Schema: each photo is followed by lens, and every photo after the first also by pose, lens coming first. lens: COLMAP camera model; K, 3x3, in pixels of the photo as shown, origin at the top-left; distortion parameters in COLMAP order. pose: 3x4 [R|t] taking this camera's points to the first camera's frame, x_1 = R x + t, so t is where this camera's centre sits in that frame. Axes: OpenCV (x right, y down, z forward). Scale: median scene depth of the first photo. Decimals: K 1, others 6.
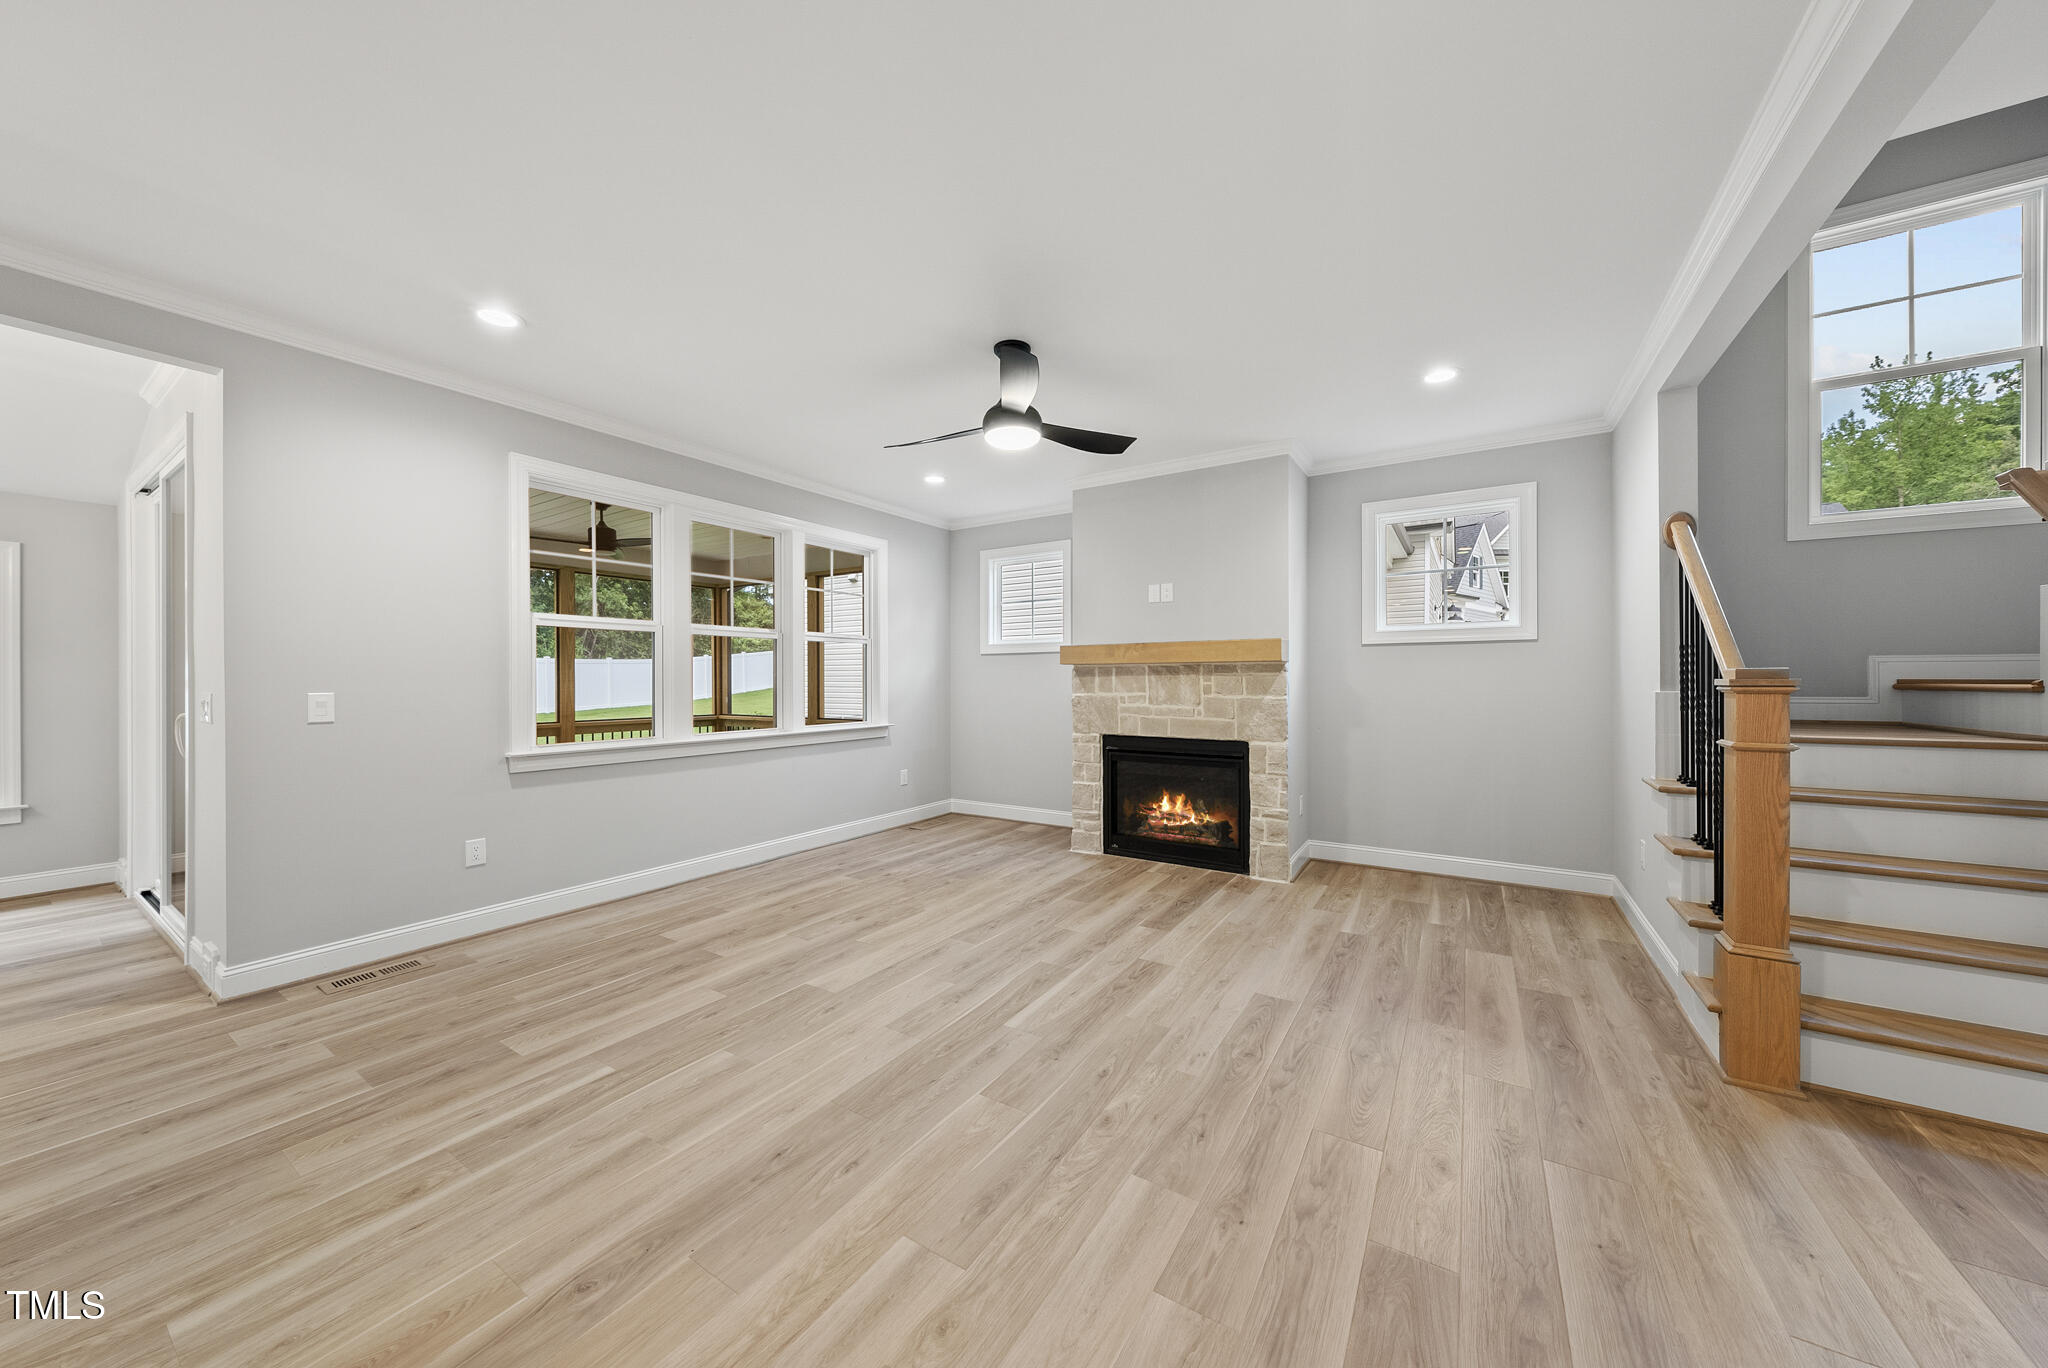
lens RADIAL K [[696.1, 0, 1029.8], [0, 696.1, 680.8], [0, 0, 1]] dist [-0.001739, 0.000104]
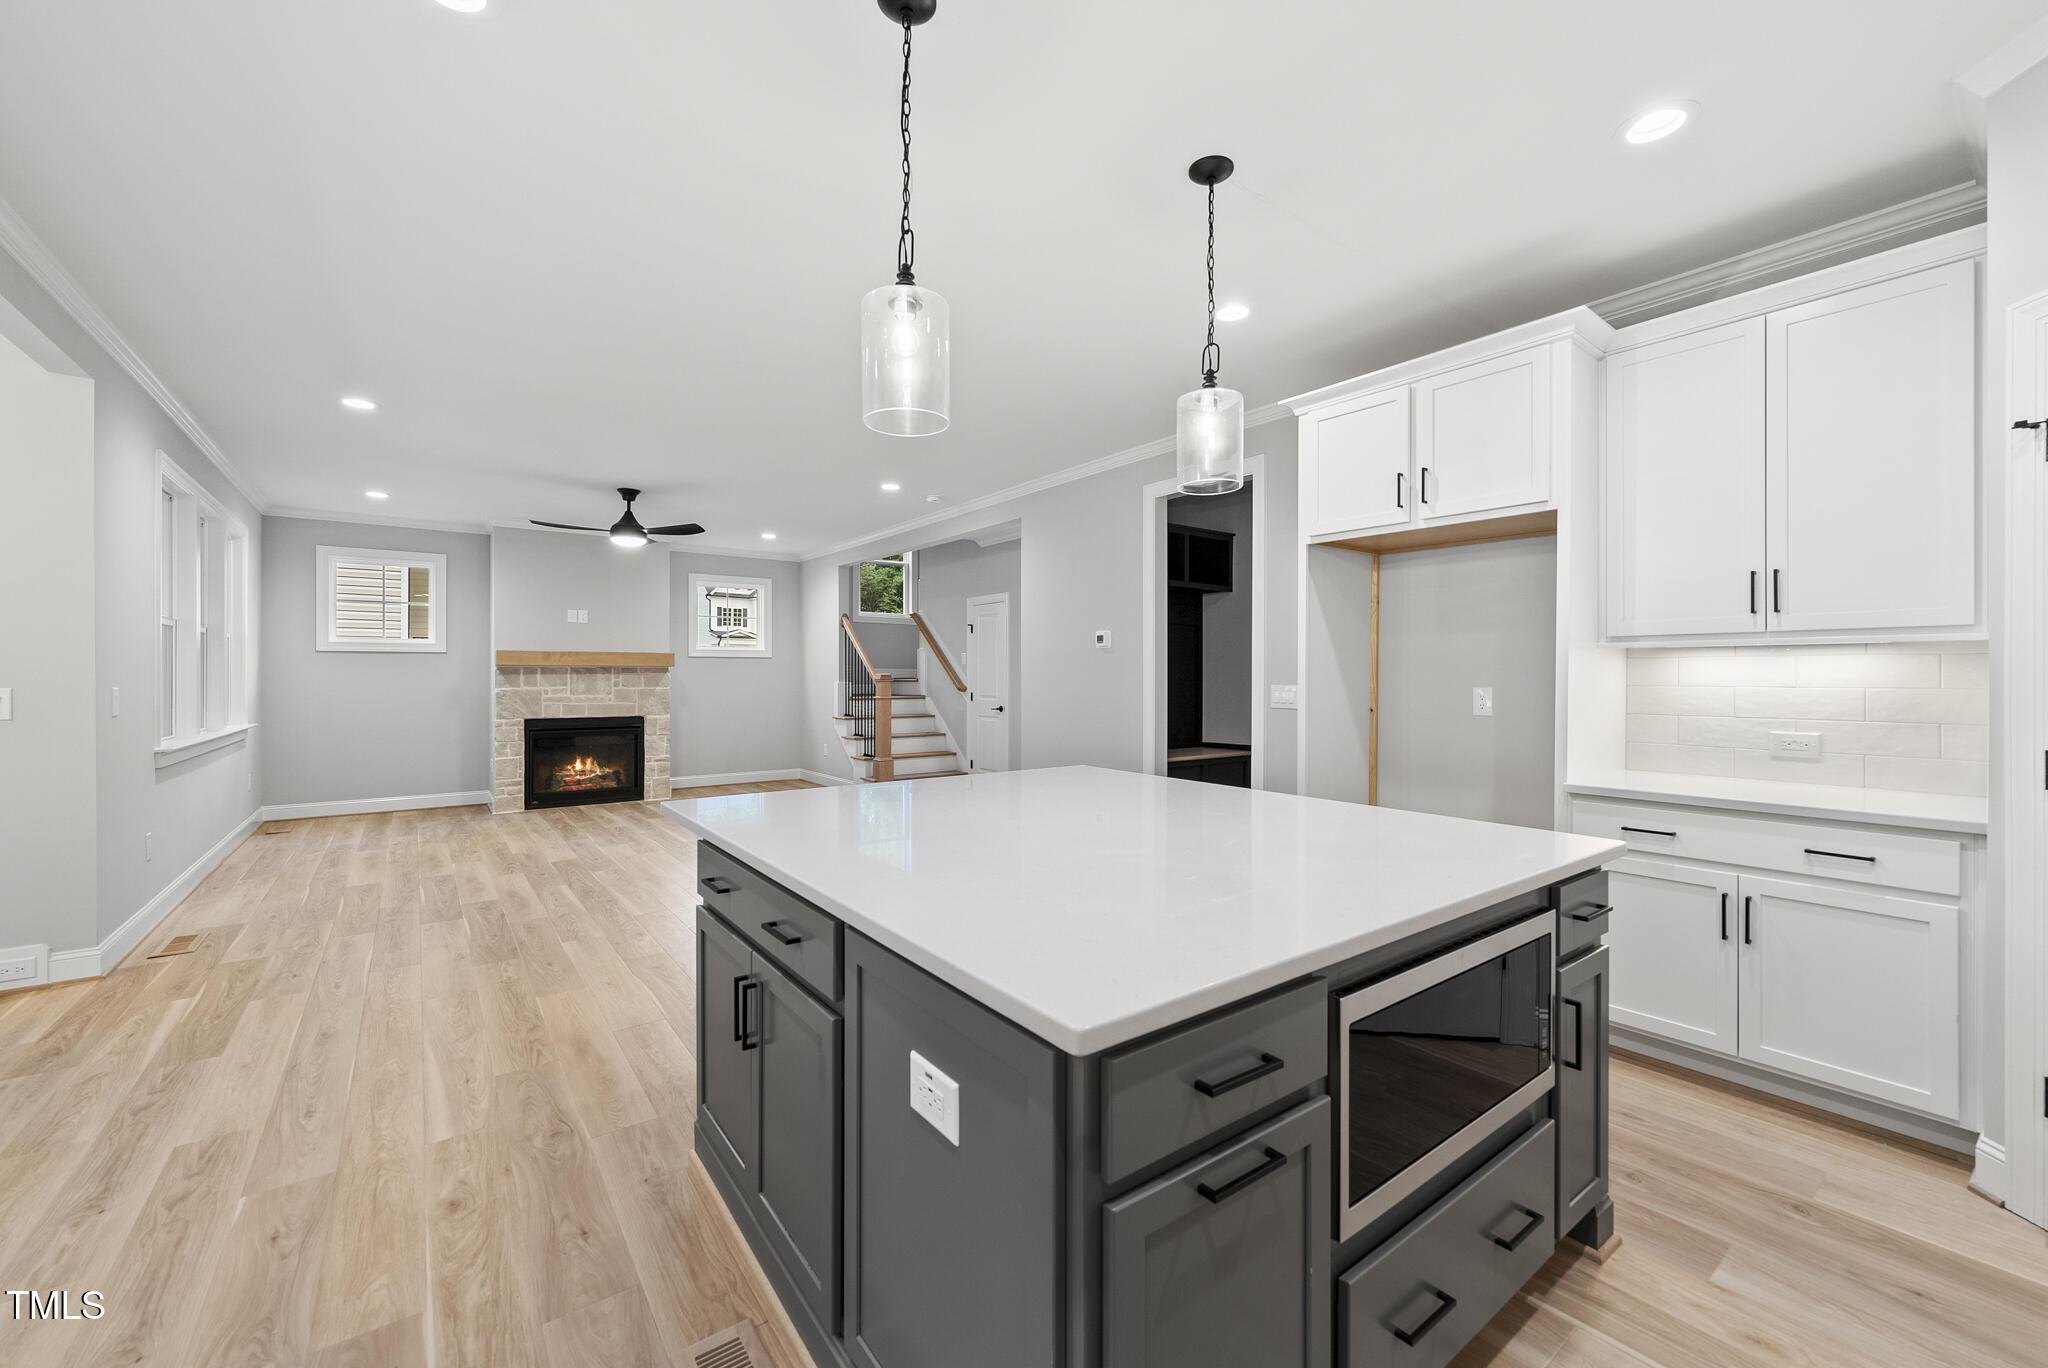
lens RADIAL K [[796.2, 0, 1019.6], [0, 796.2, 676.2], [0, 0, 1]] dist [0.001148, 0.000612]
pose [[0.354779, 0.004176, 0.934941, -1.084137], [0.001057, 0.999988, -0.004867, 0.005290], [-0.934950, 0.002715, 0.354770, -0.450677]]
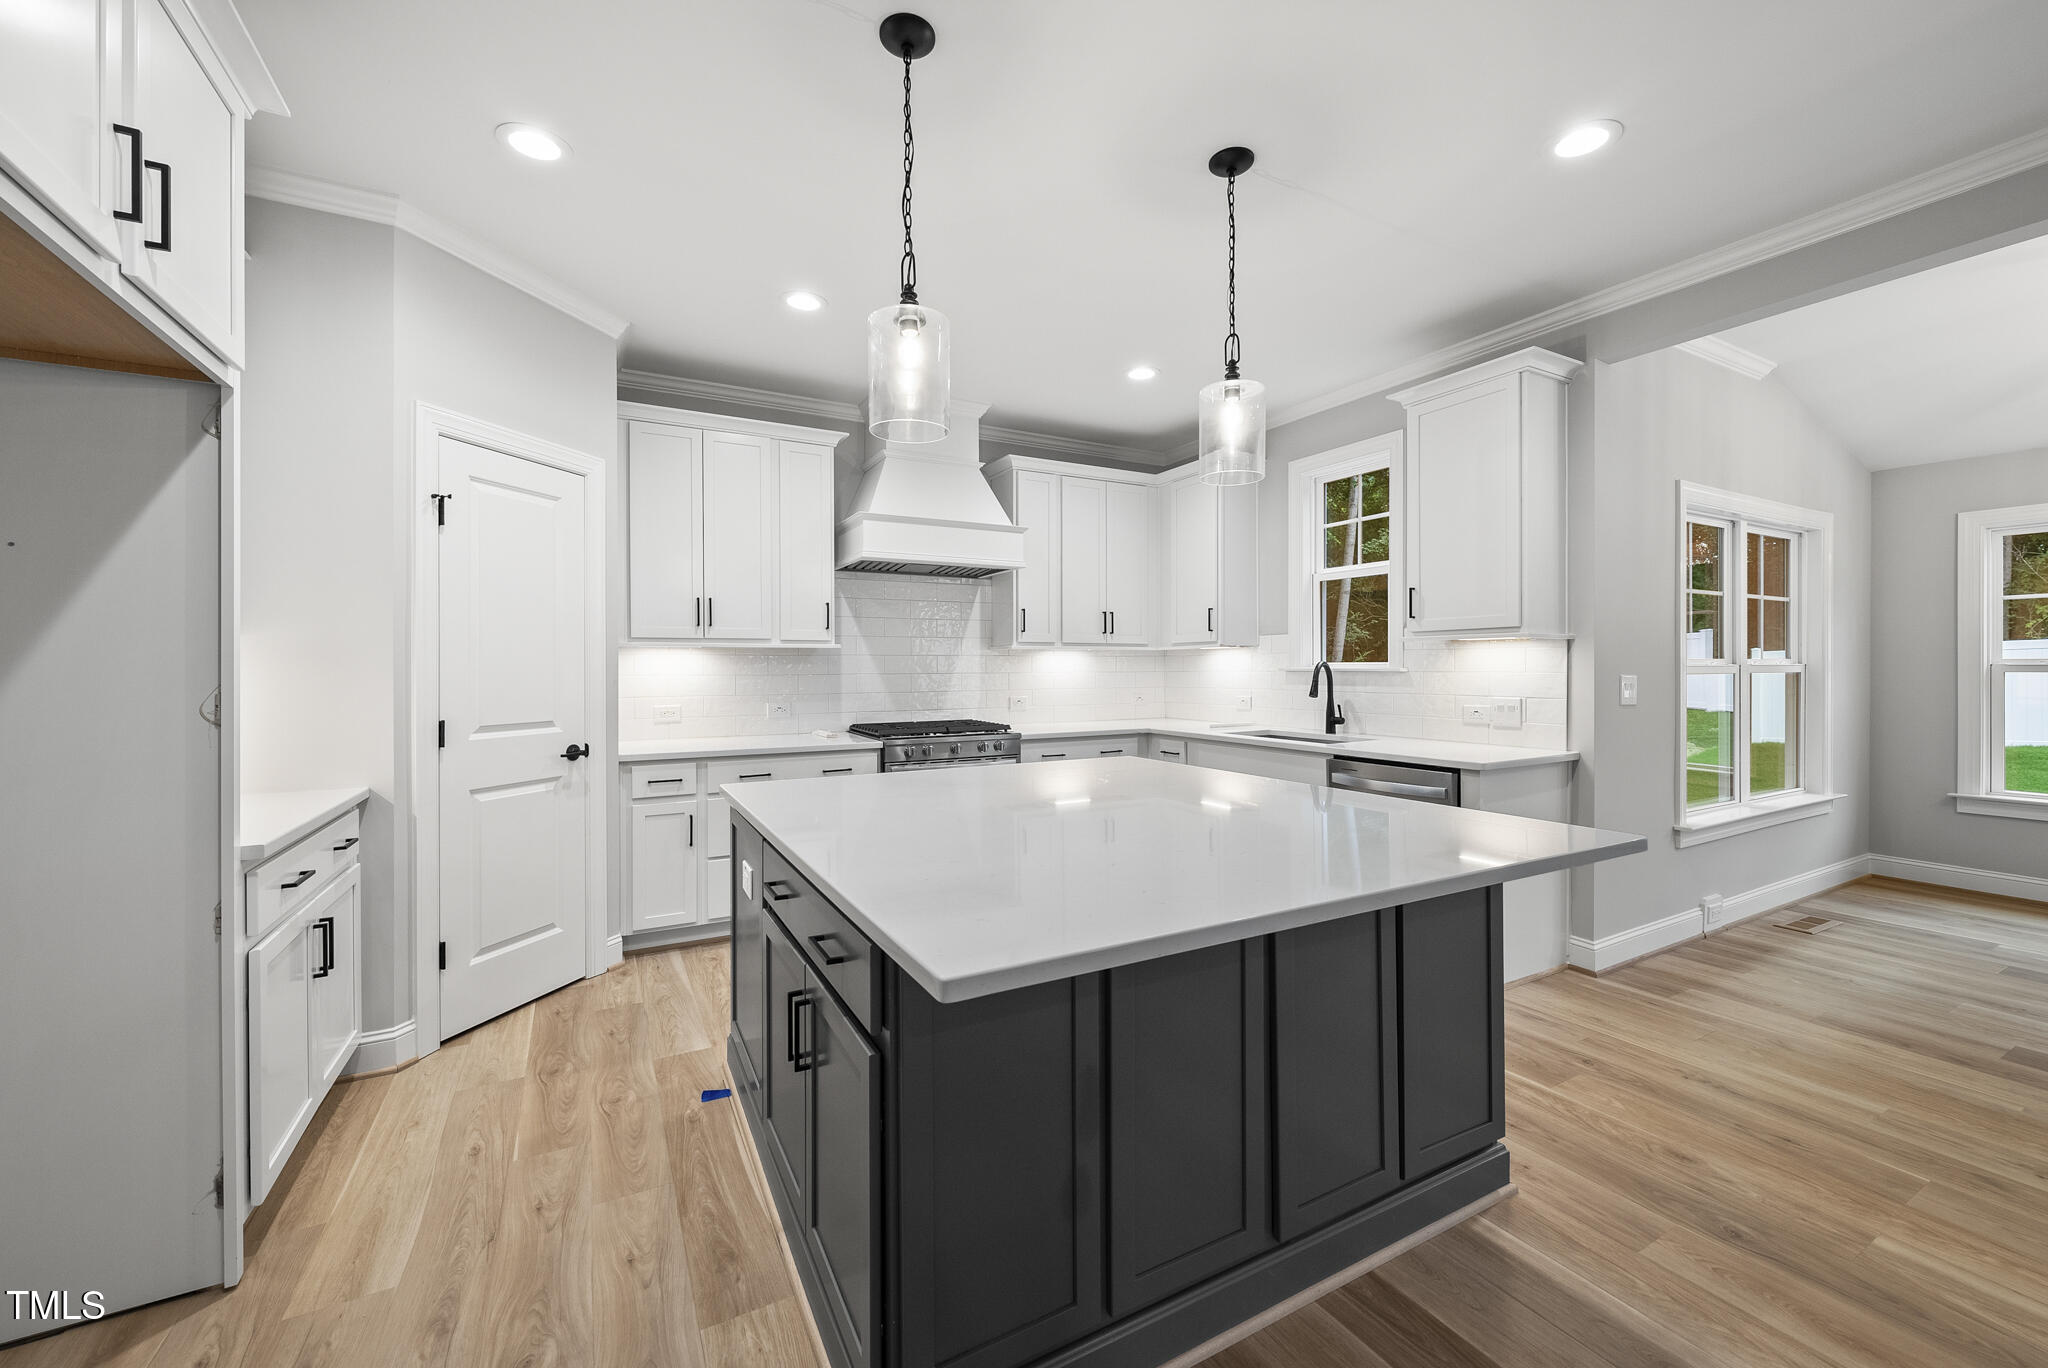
lens RADIAL K [[796.2, 0, 1029.1], [0, 796.2, 672.2], [0, 0, 1]] dist [0.001148, 0.000612]
pose [[-0.471797, 0.013232, -0.881608, -0.232681], [0.005107, 0.999912, 0.012275, 0.000177], [0.881692, 0.001289, -0.471823, -0.136895]]
